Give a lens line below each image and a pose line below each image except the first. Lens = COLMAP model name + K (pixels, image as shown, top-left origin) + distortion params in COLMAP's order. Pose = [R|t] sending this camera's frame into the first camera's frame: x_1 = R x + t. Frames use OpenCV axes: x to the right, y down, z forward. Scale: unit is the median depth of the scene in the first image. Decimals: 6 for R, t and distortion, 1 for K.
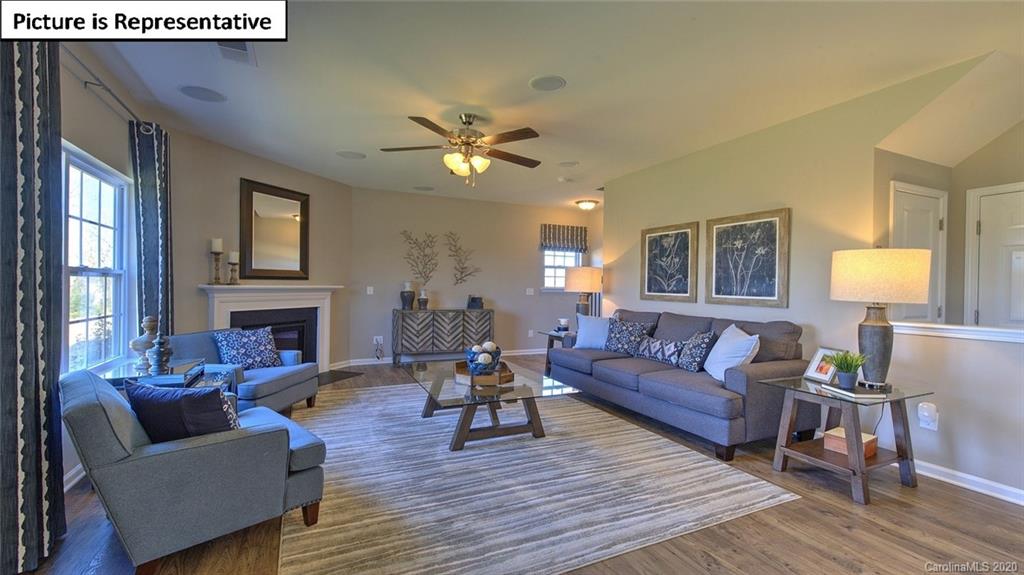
lens RADIAL K [[430.9, 0, 514.9], [0, 430.9, 287.9], [0, 0, 1]] dist [0.001917, 0.000359]
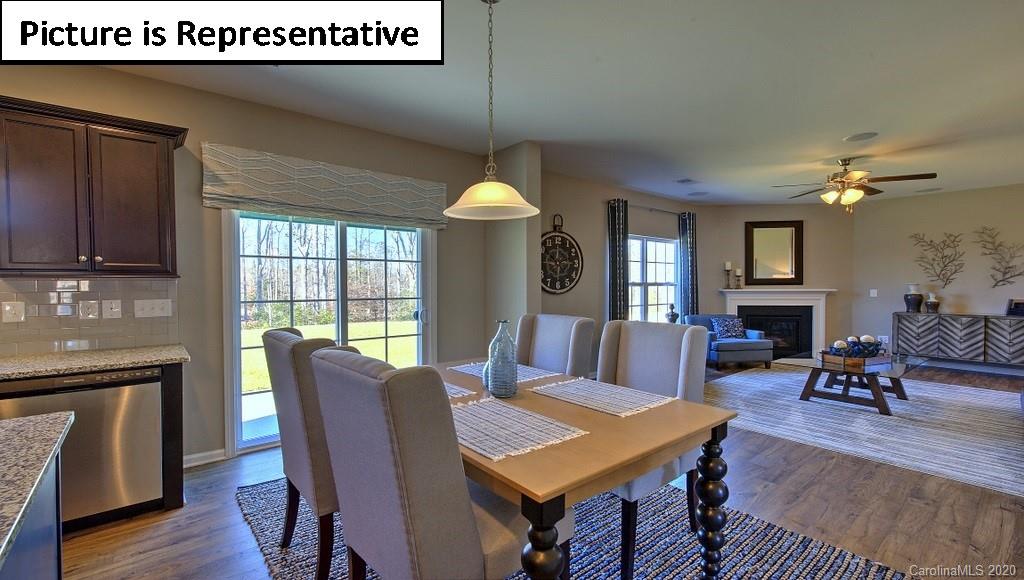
lens RADIAL K [[441.3, 0, 509.1], [0, 441.3, 289.1], [0, 0, 1]] dist [0.000850, -0.001864]
pose [[0.240013, -0.001818, -0.970768, 0.956192], [0.000338, 0.999998, -0.001789, -0.004886], [0.970770, 0.000101, 0.240013, -0.308983]]
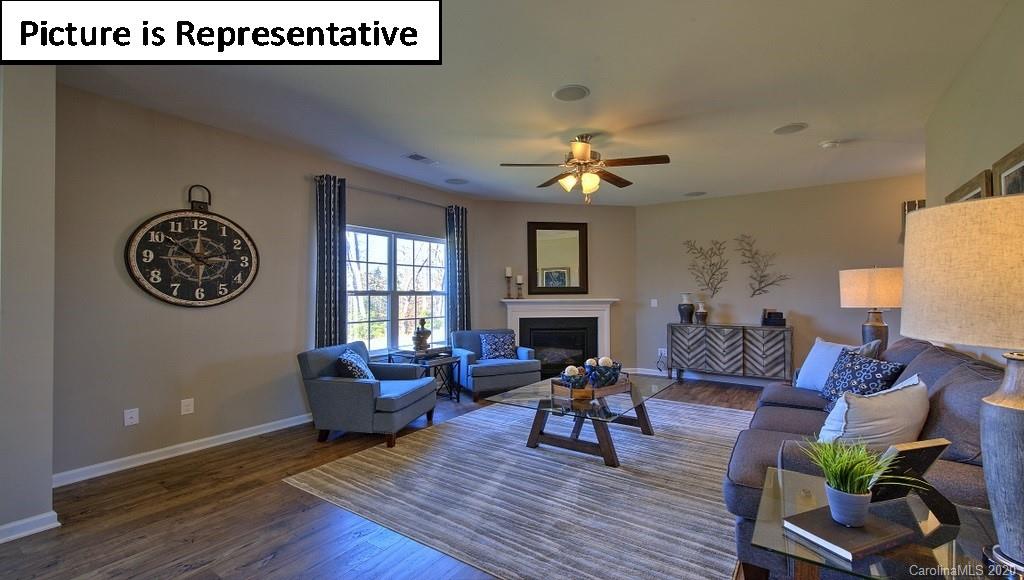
lens RADIAL K [[441.3, 0, 518.0], [0, 441.3, 283.1], [0, 0, 1]] dist [0.000850, -0.001864]
pose [[0.505811, -0.035174, -0.861927, 0.733889], [0.003712, 0.999248, -0.038599, -0.003774], [0.862636, 0.016324, 0.505561, 0.334229]]
